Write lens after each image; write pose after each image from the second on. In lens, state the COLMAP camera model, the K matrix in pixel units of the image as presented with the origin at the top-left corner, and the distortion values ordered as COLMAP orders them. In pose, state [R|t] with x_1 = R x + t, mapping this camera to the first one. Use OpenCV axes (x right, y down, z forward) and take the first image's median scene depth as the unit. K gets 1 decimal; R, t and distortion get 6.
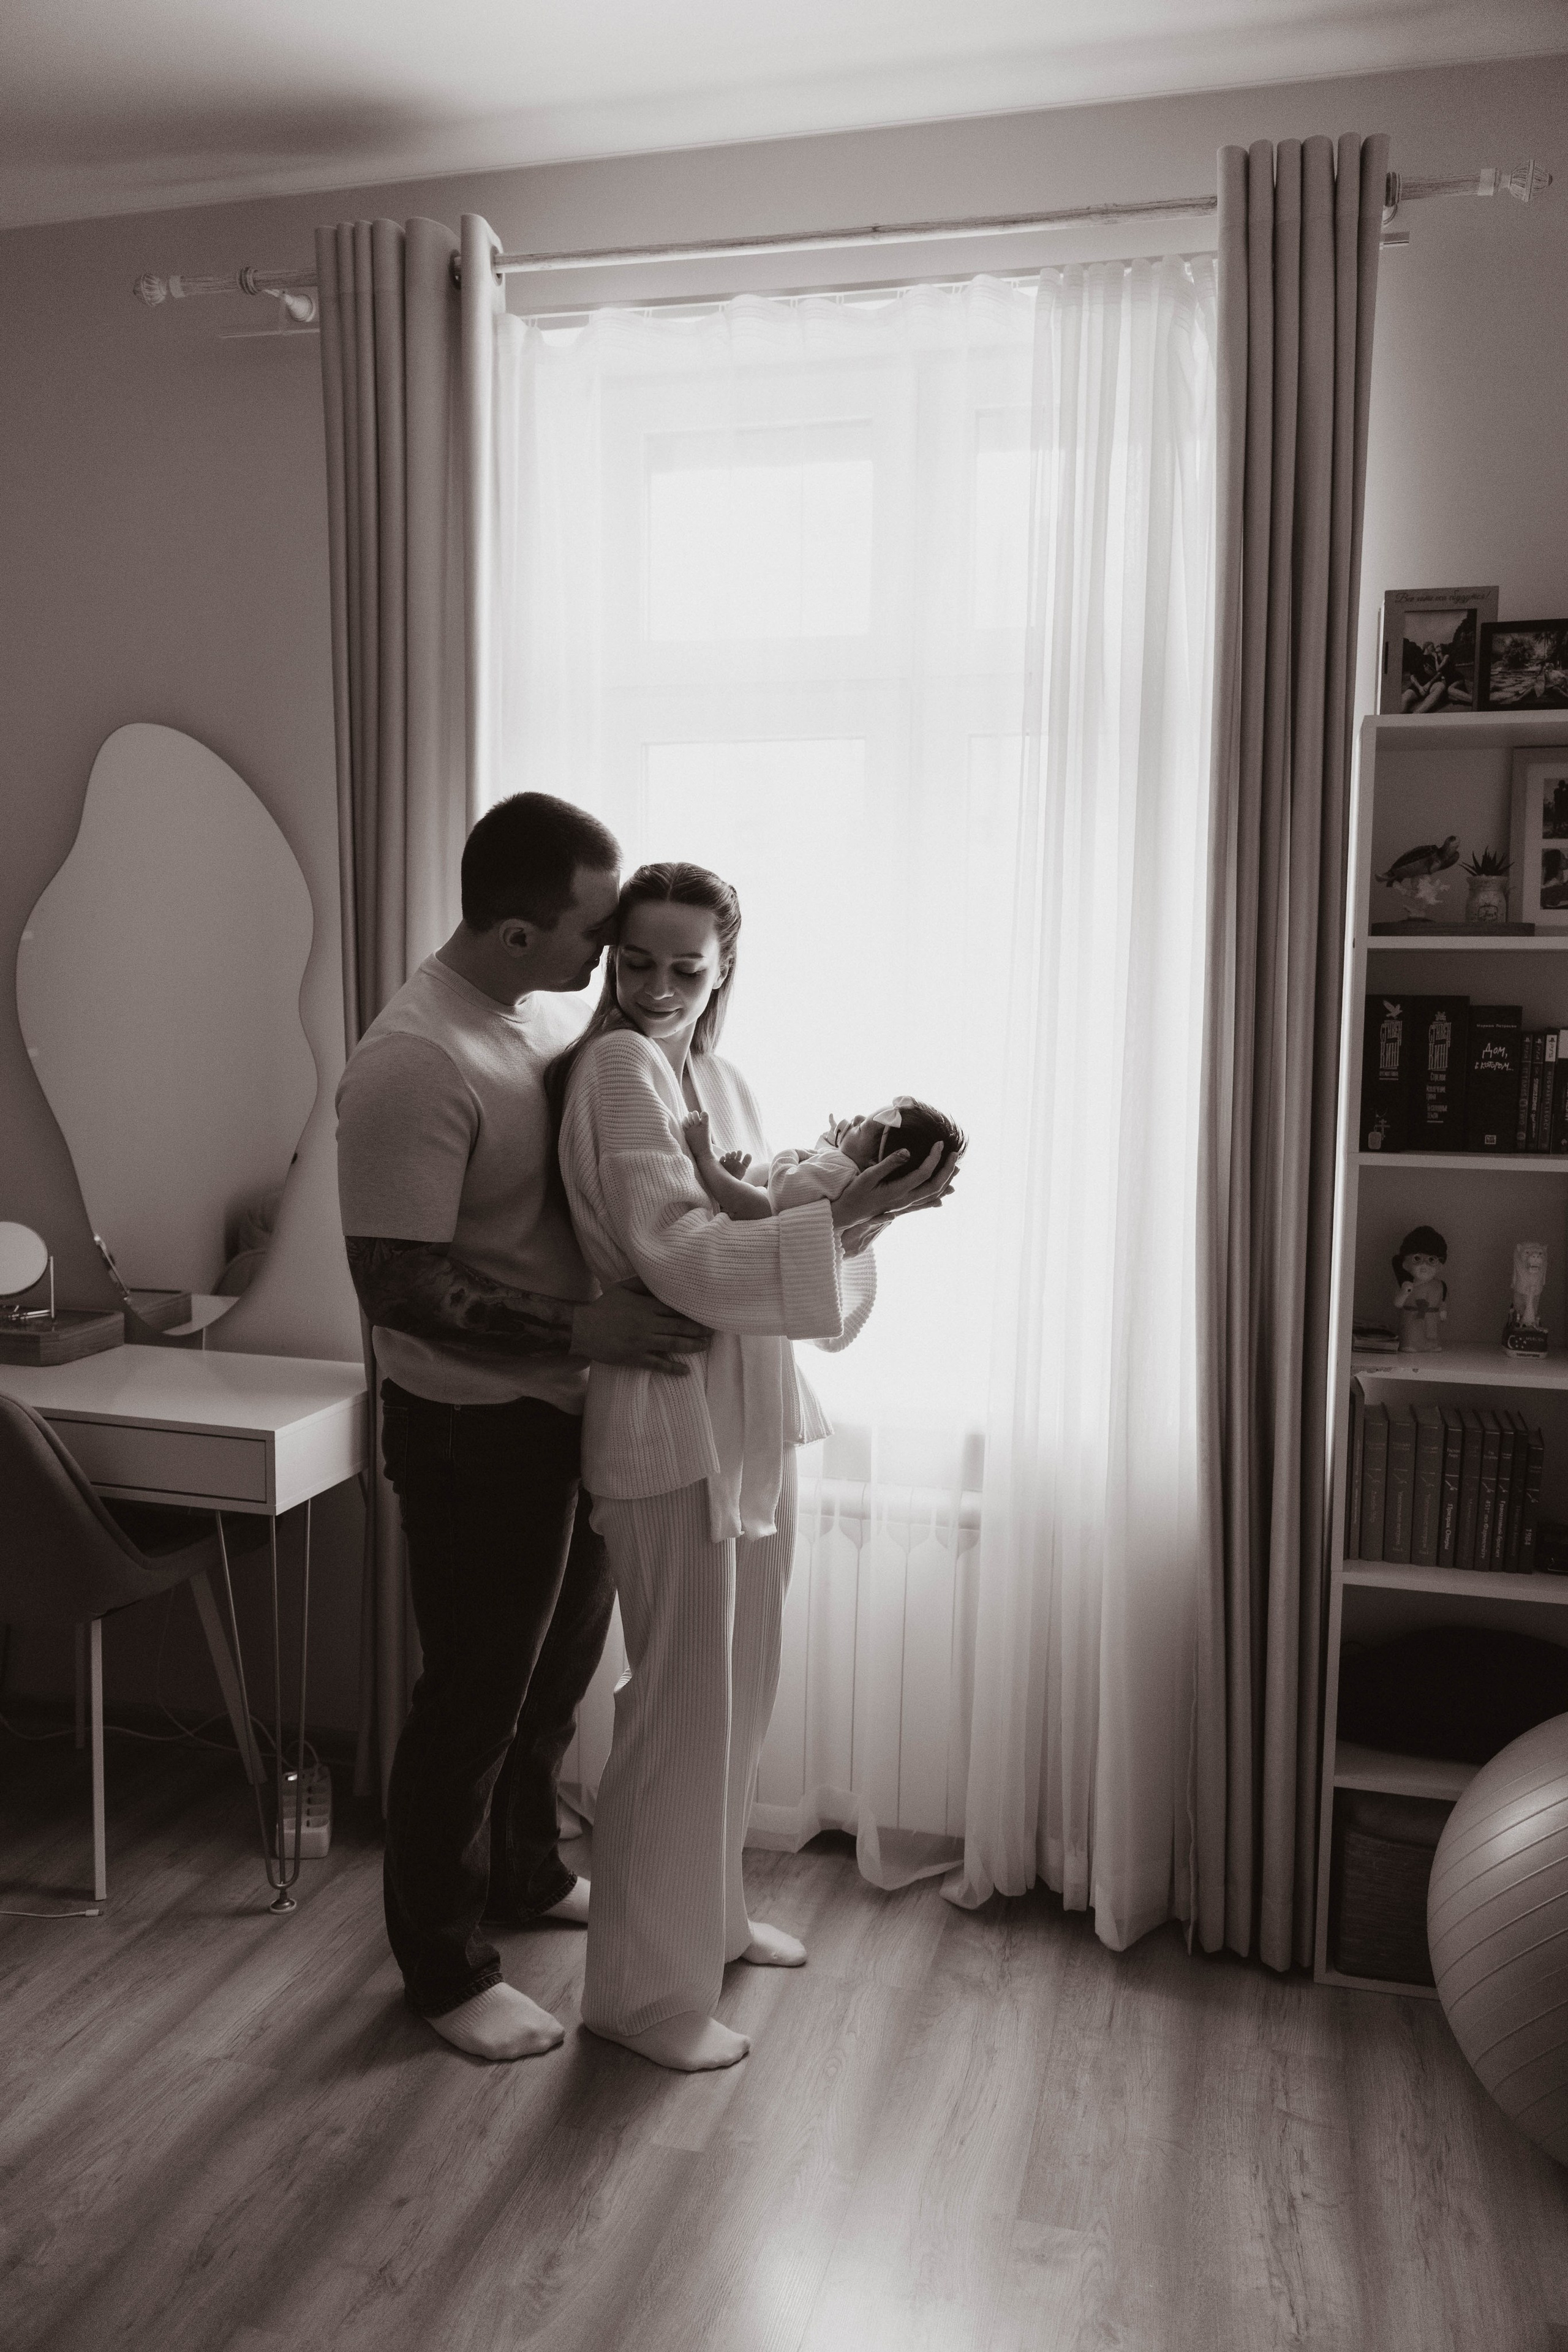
lens RADIAL K [[1821.7, 0, 784.0], [0, 1821.7, 1176.0], [0, 0, 1]] dist [0.015610, 0.006259]
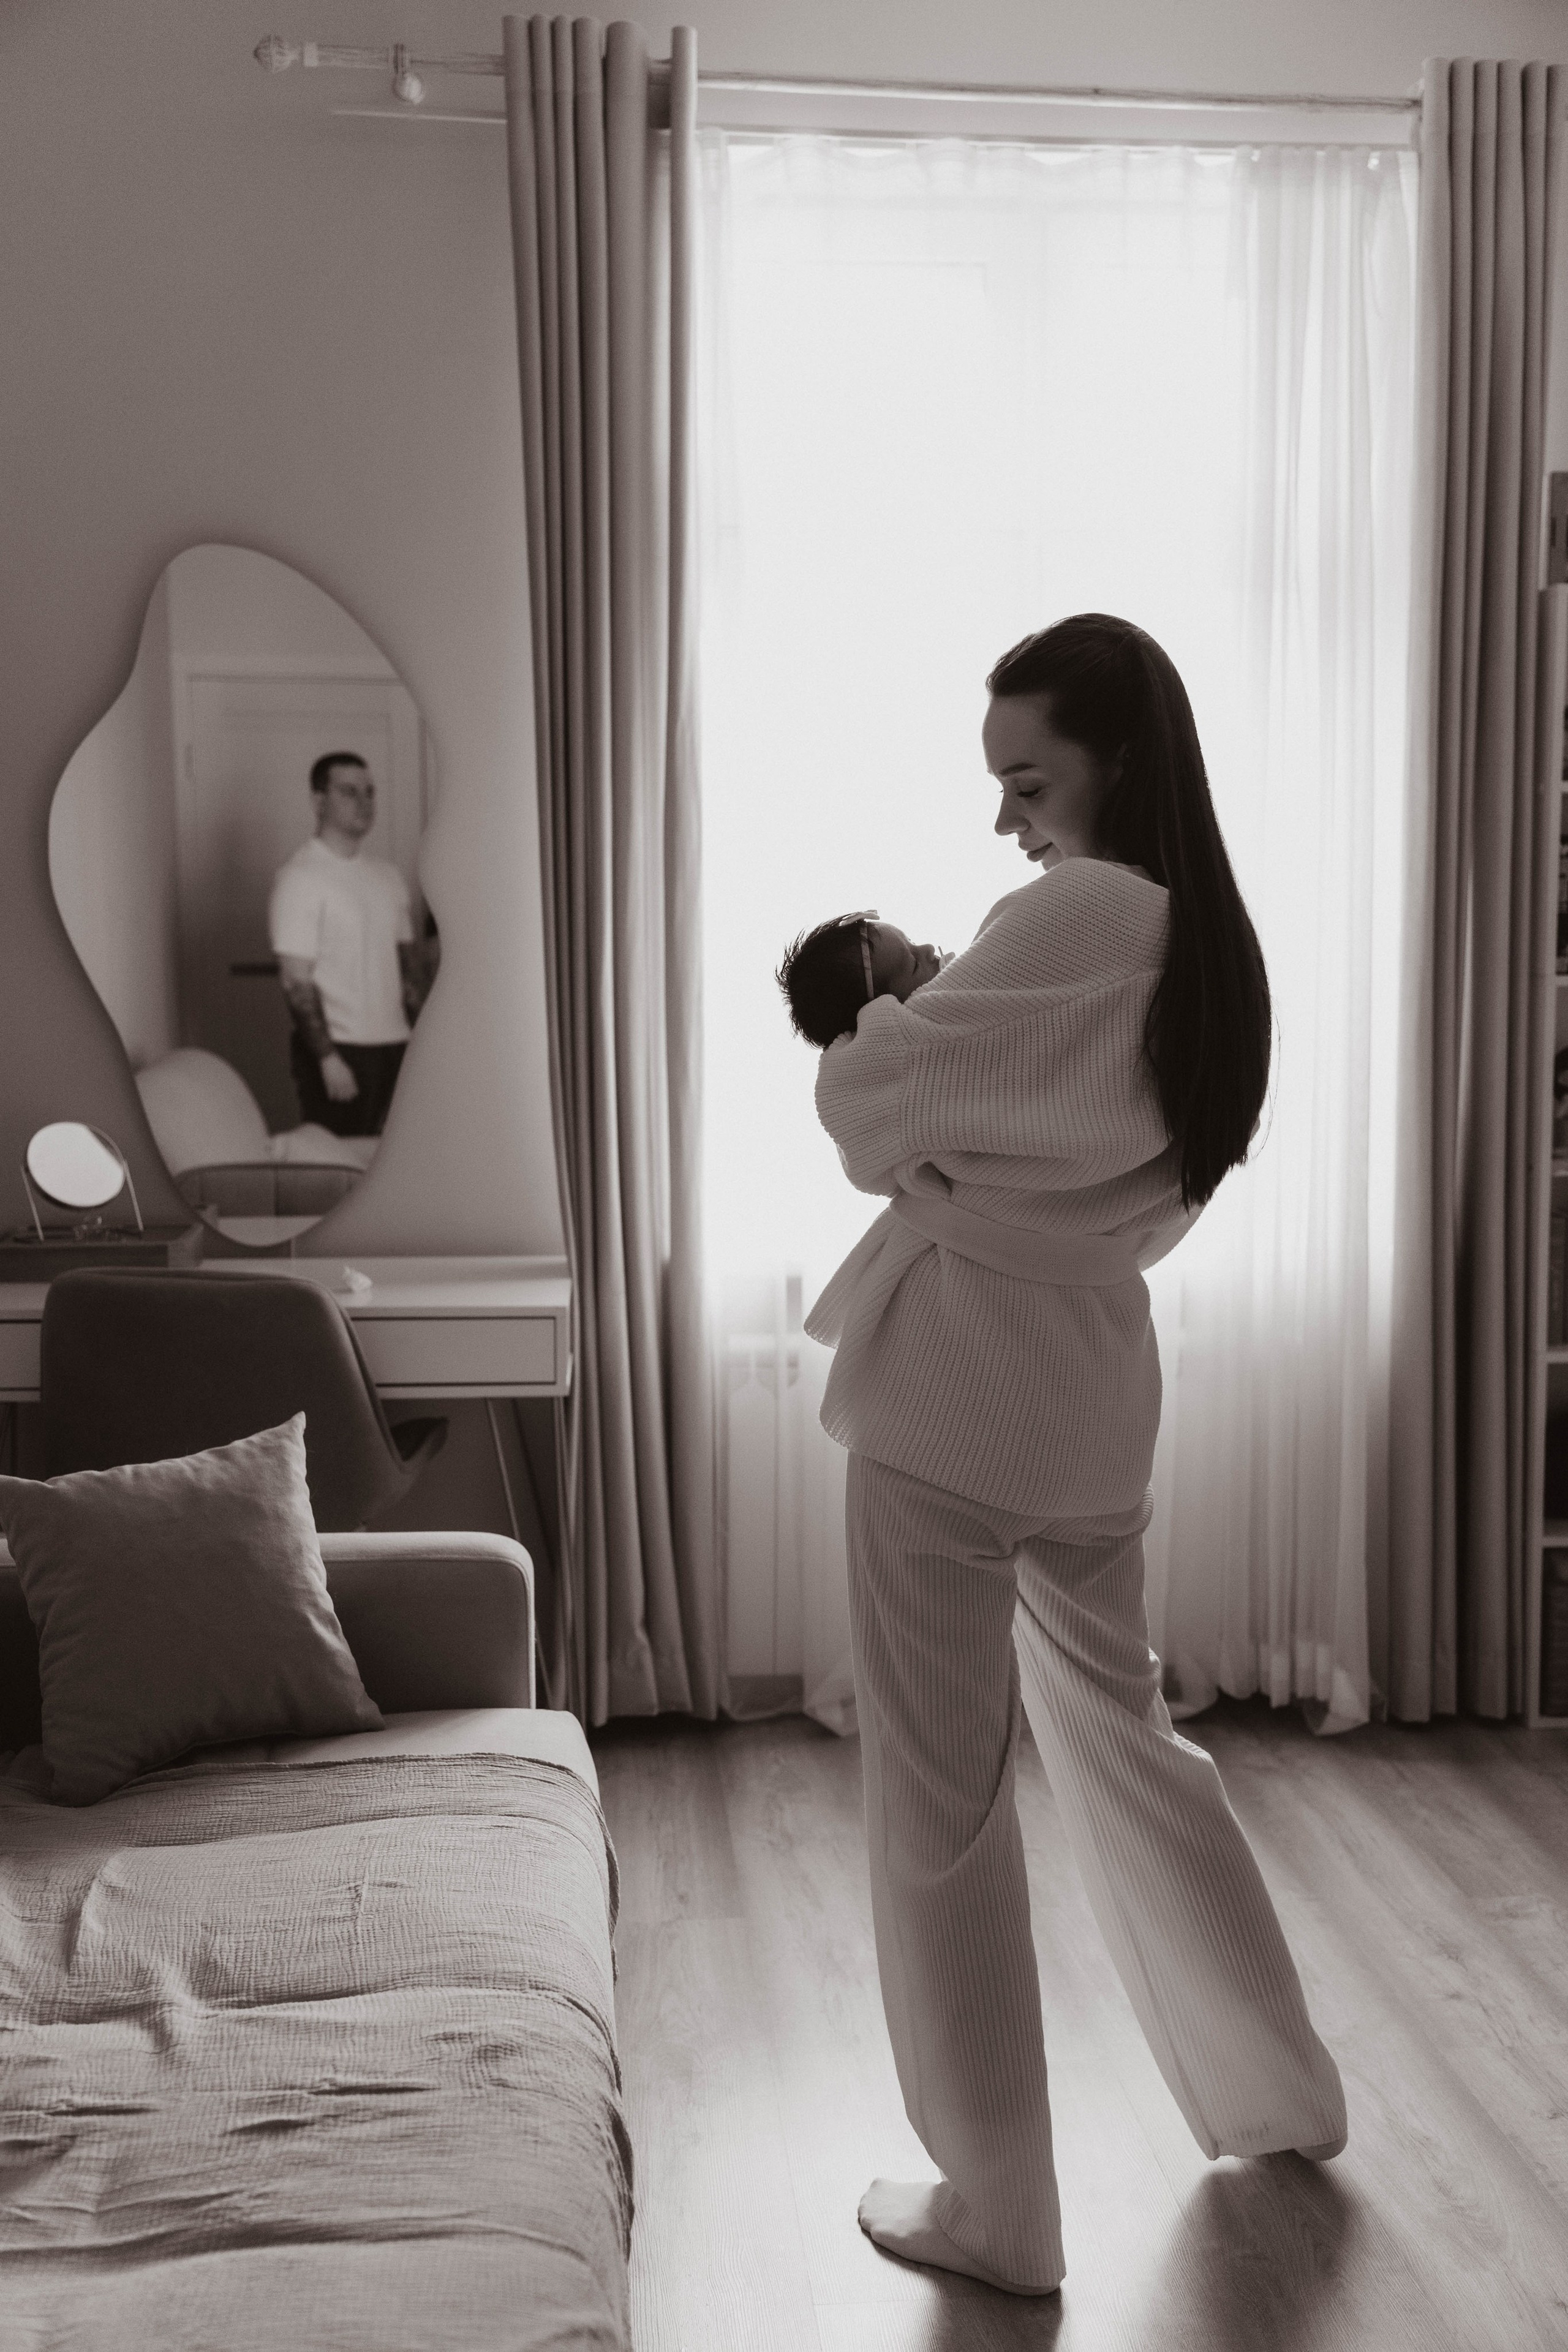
lens RADIAL K [[2368.9, 0, 784.0], [0, 2368.9, 1176.0], [0, 0, 1]] dist [0.336640, -0.589694]
pose [[0.934804, -0.056812, 0.350590, -0.623189], [0.049886, 0.998341, 0.028763, 0.037710], [-0.351643, -0.009398, 0.936087, -0.231120]]
